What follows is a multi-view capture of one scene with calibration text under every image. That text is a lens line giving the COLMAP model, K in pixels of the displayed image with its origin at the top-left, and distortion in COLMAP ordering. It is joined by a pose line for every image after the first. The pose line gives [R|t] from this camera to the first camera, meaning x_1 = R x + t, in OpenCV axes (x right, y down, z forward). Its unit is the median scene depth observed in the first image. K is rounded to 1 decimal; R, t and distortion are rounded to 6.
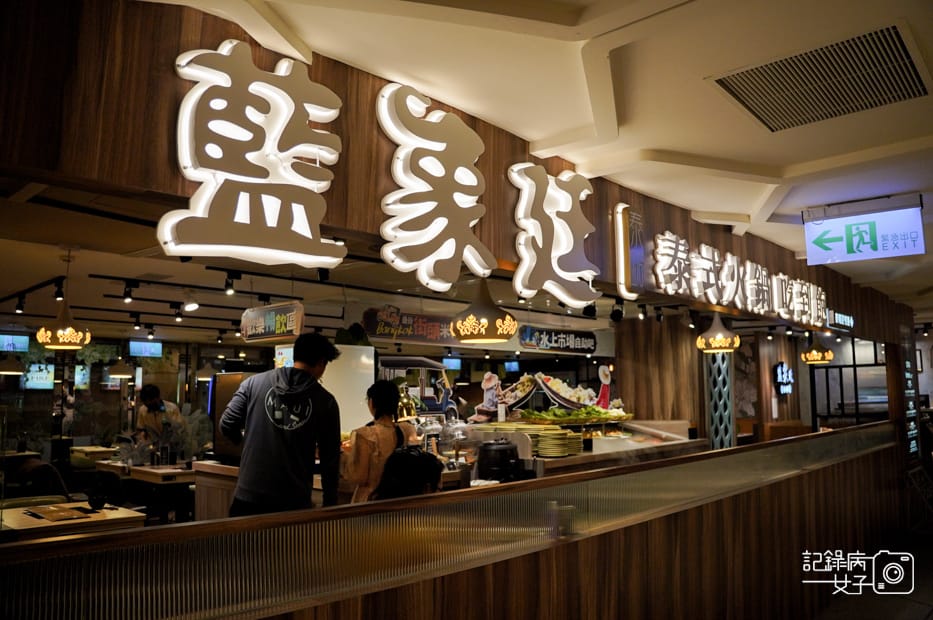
lens RADIAL K [[745.4, 0, 466.5], [0, 745.4, 310.0], [0, 0, 1]] dist [-0.206577, 0.119625]
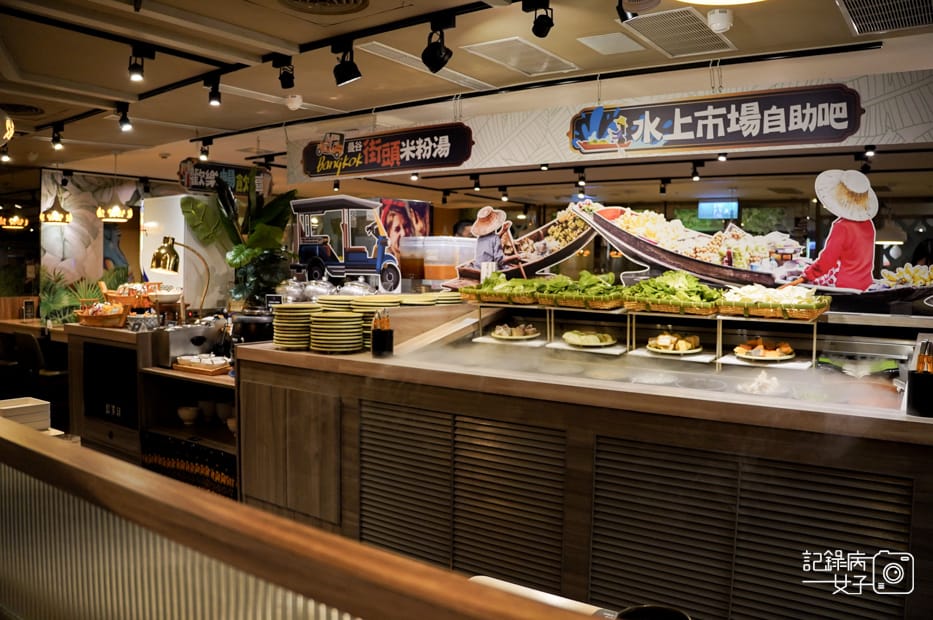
lens RADIAL K [[745.4, 0, 466.5], [0, 745.4, 310.0], [0, 0, 1]] dist [-0.206577, 0.119625]
pose [[0.119809, 0.064580, -0.990694, 0.576409], [0.097489, 0.992294, 0.076474, 0.111713], [0.987999, -0.105744, 0.112590, 0.865039]]
